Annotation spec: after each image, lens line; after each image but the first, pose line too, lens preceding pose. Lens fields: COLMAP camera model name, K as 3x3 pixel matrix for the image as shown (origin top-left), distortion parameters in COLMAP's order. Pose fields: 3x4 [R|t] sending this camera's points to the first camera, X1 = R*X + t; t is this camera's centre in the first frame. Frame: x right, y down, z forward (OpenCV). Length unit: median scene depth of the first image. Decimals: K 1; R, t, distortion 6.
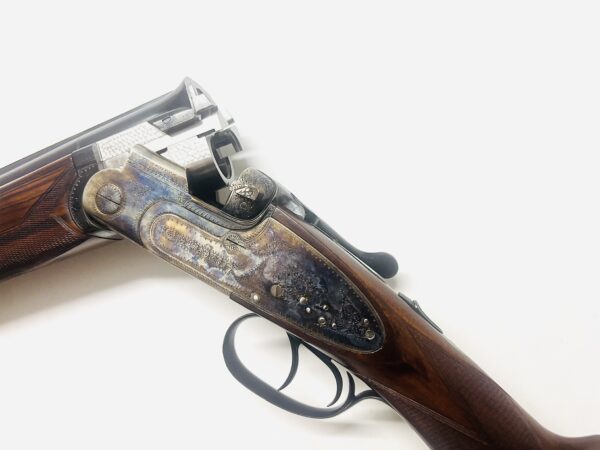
lens RADIAL K [[466.0, 0, 299.7], [0, 466.0, 229.4], [0, 0, 1]] dist [0.037640, -0.111119]
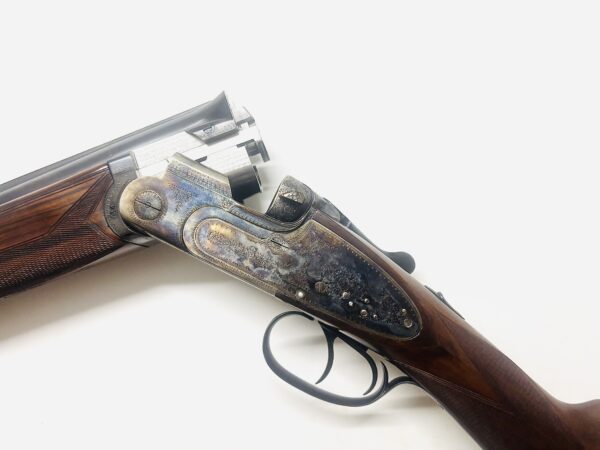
lens RADIAL K [[466.0, 0, 296.2], [0, 466.0, 225.3], [0, 0, 1]] dist [0.037640, -0.111119]
pose [[0.988215, -0.015834, 0.152253, -0.259724], [0.023945, 0.998381, -0.051589, 0.041614], [-0.151189, 0.054626, 0.986994, -0.063888]]
